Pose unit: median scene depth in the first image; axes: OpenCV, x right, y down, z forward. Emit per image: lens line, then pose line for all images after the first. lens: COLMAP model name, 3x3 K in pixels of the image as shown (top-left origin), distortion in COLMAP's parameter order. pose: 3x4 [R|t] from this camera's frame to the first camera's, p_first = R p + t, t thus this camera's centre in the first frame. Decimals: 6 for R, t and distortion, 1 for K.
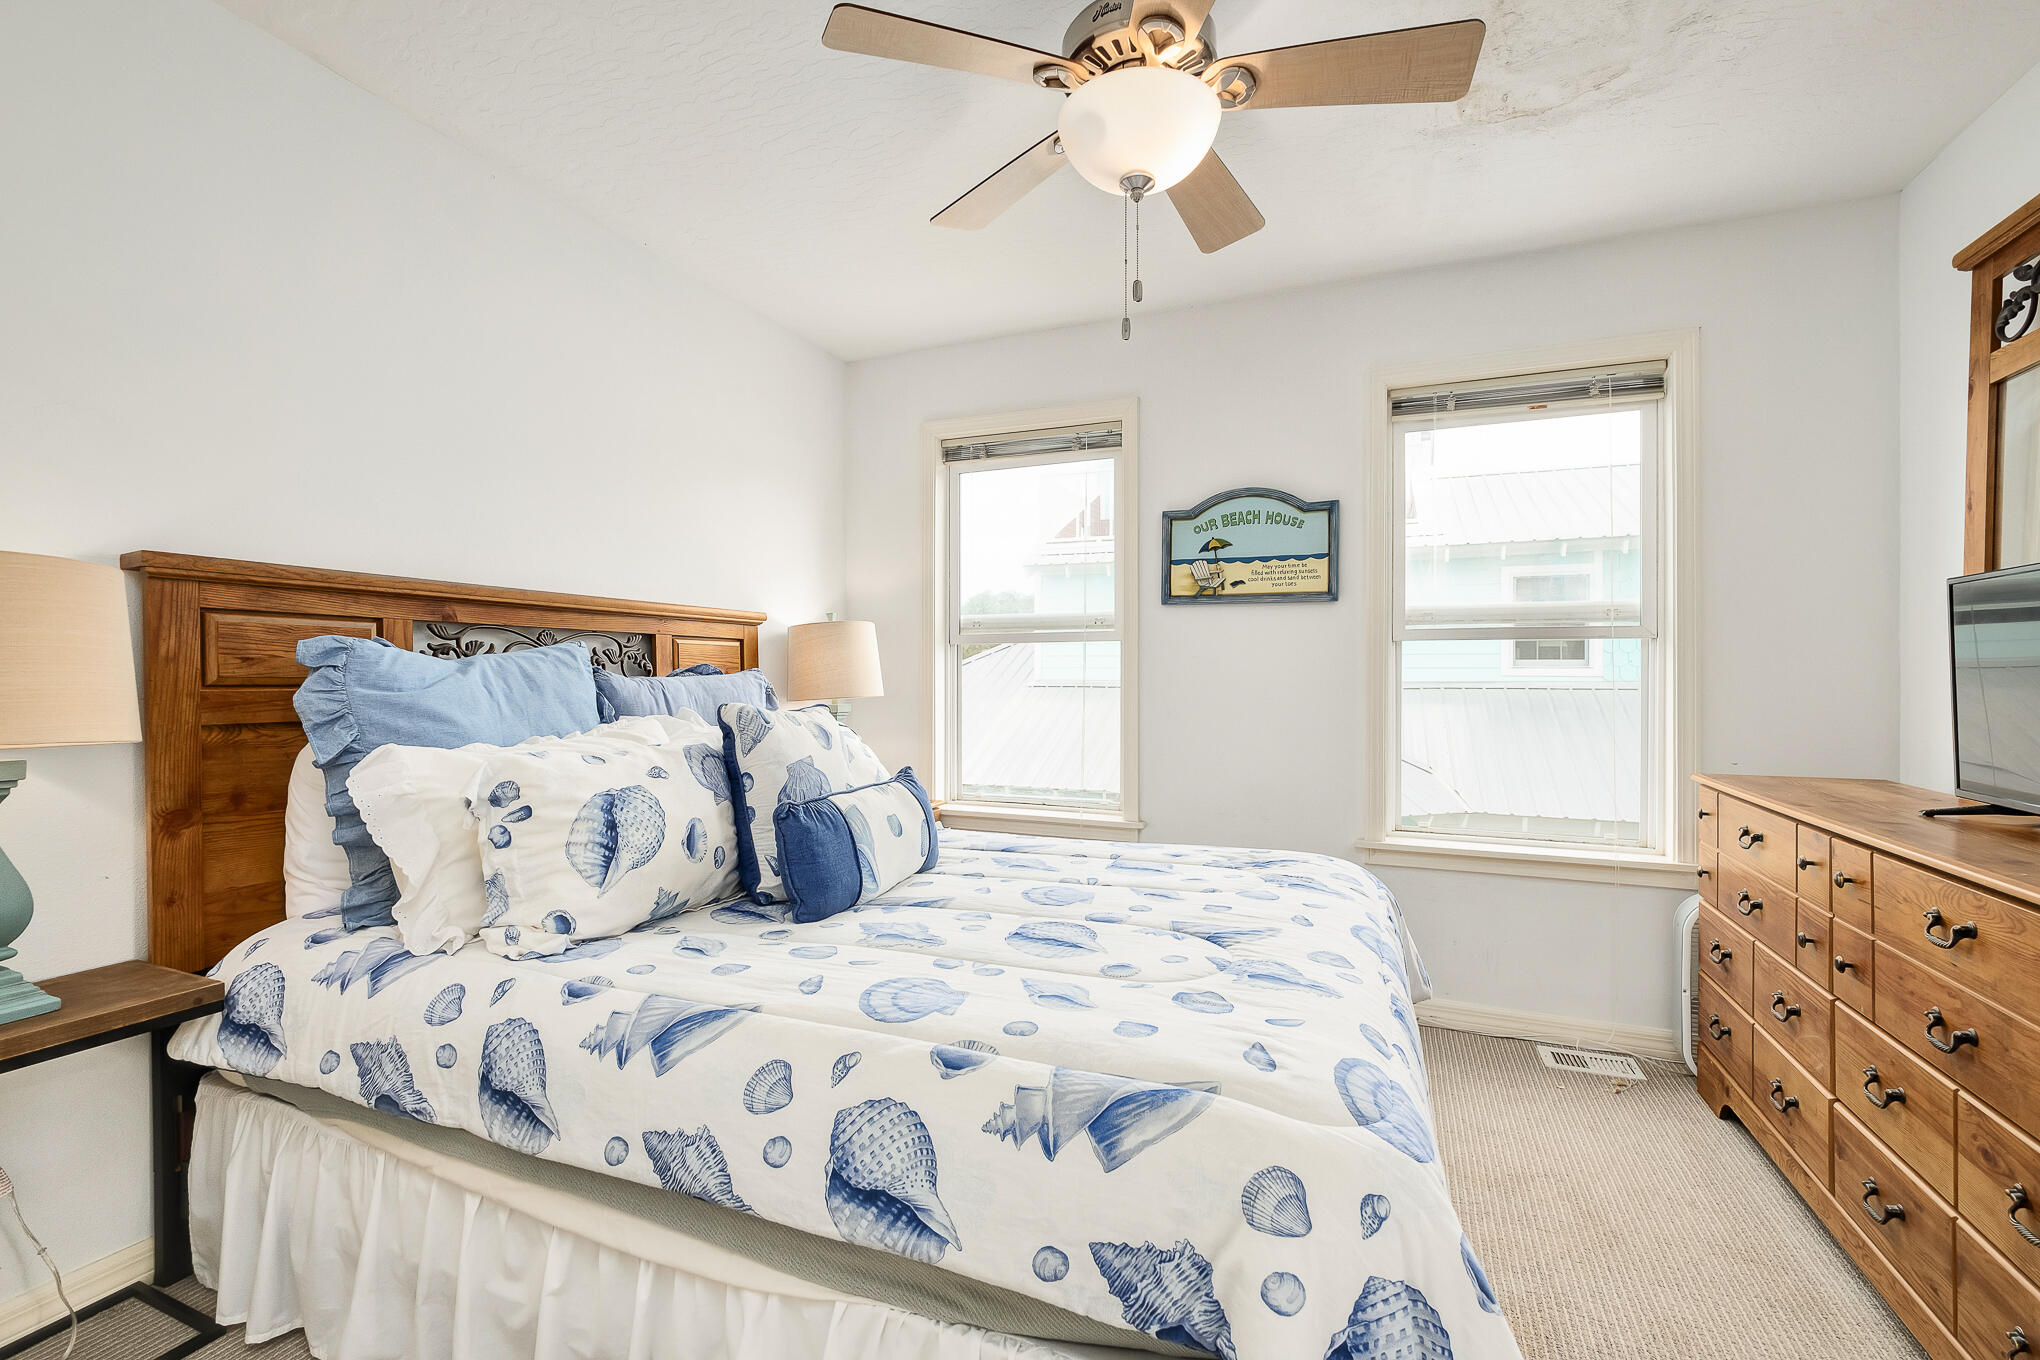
lens RADIAL K [[880.8, 0, 1021.4], [0, 880.8, 668.3], [0, 0, 1]] dist [-0.000549, 0.000243]
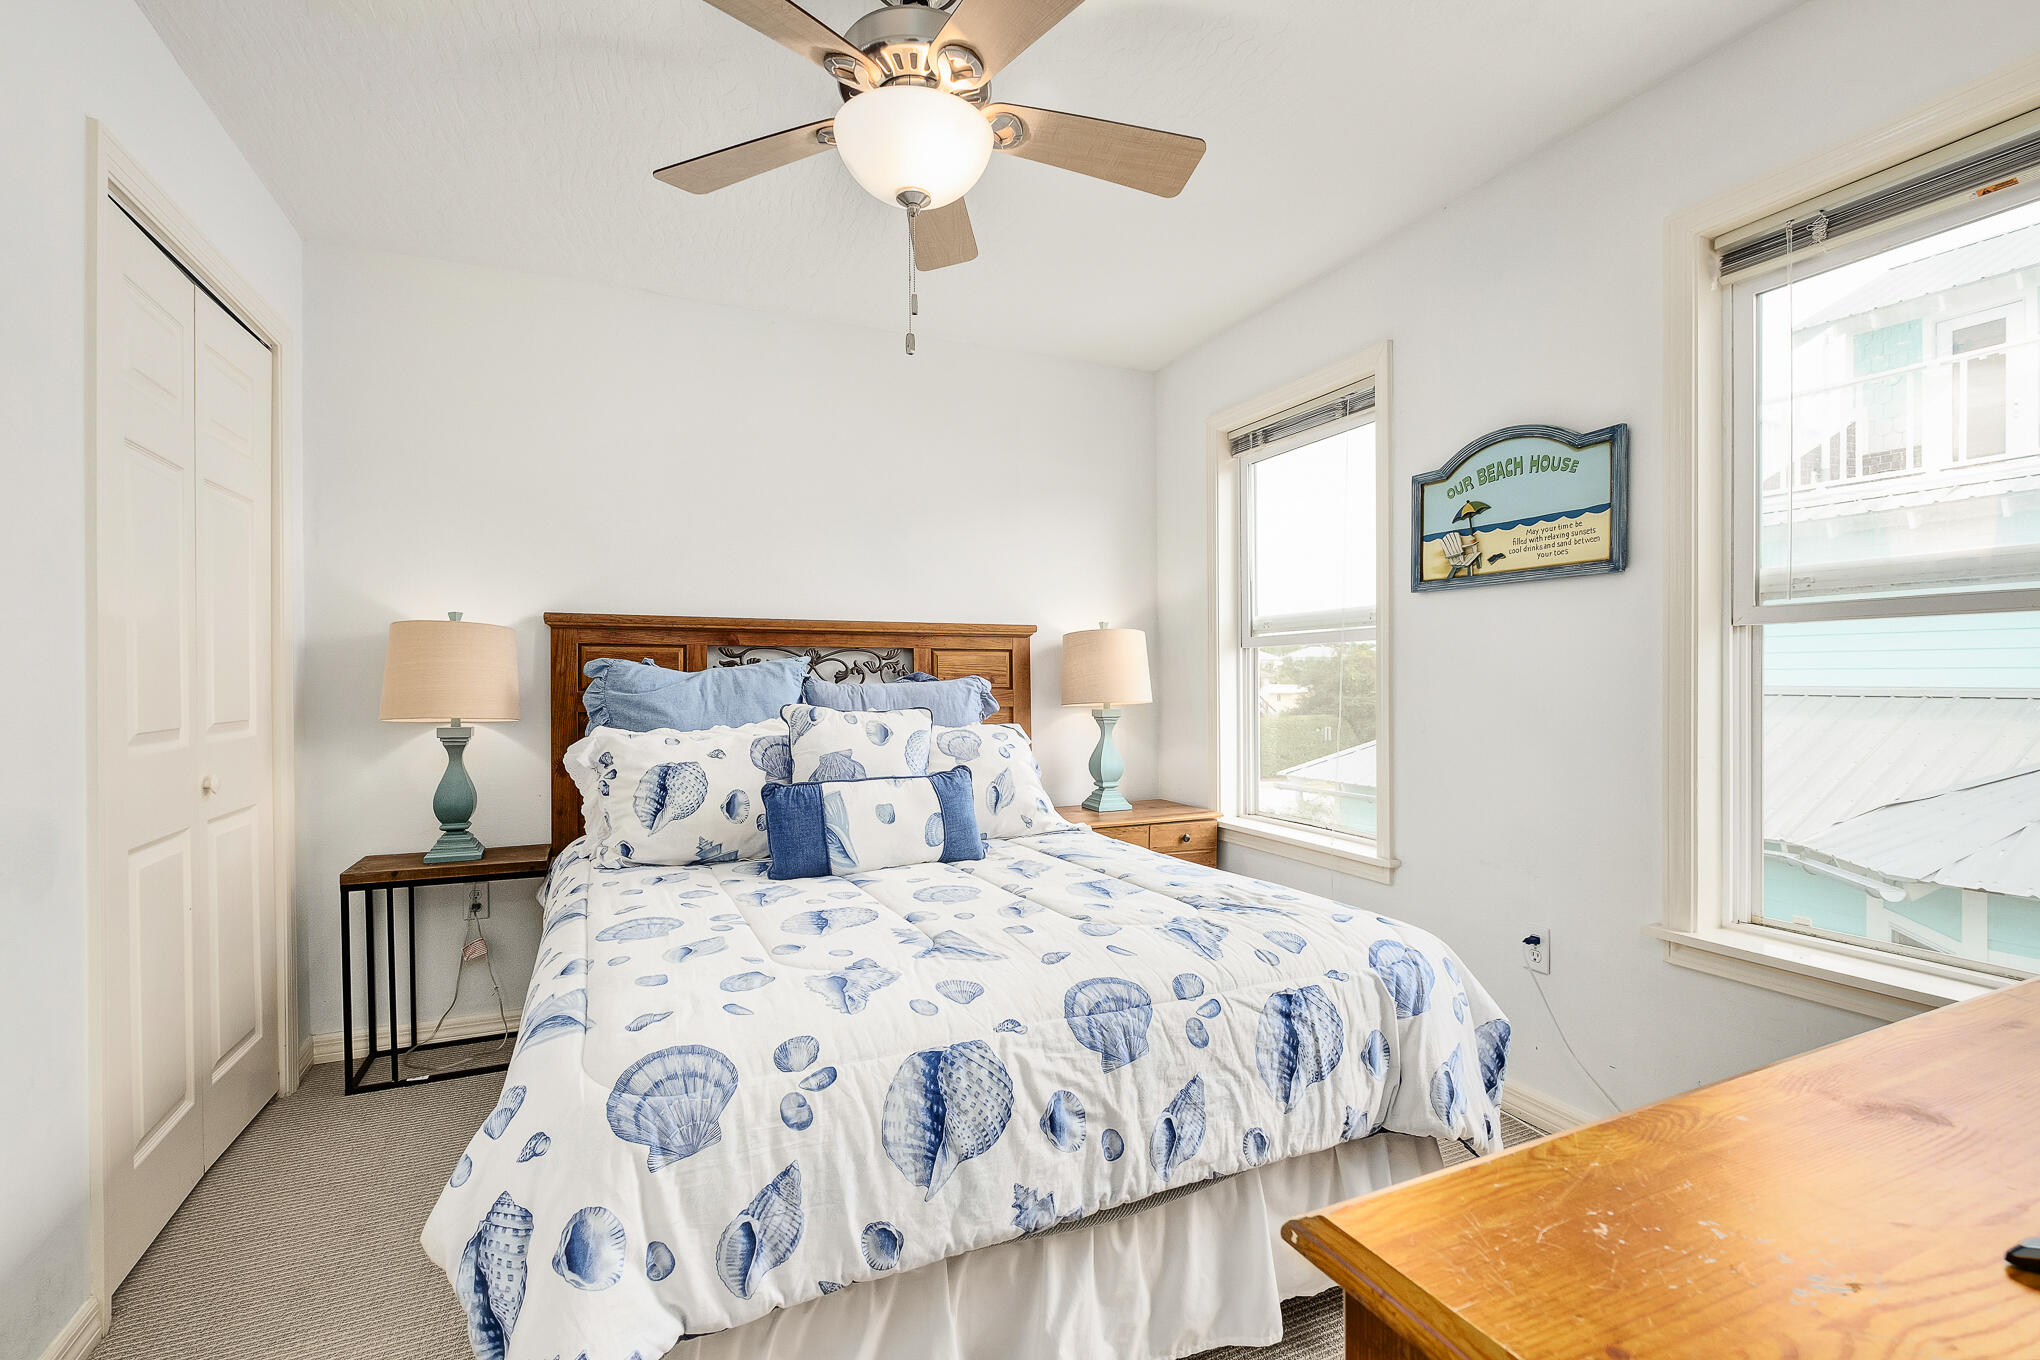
lens RADIAL K [[895.8, 0, 1008.8], [0, 895.8, 679.0], [0, 0, 1]] dist [-0.002039, -0.000169]
pose [[0.732448, -0.004731, -0.680806, 0.479373], [0.007920, 0.999967, 0.001572, 0.002278], [0.680776, -0.006544, 0.732462, 0.164300]]
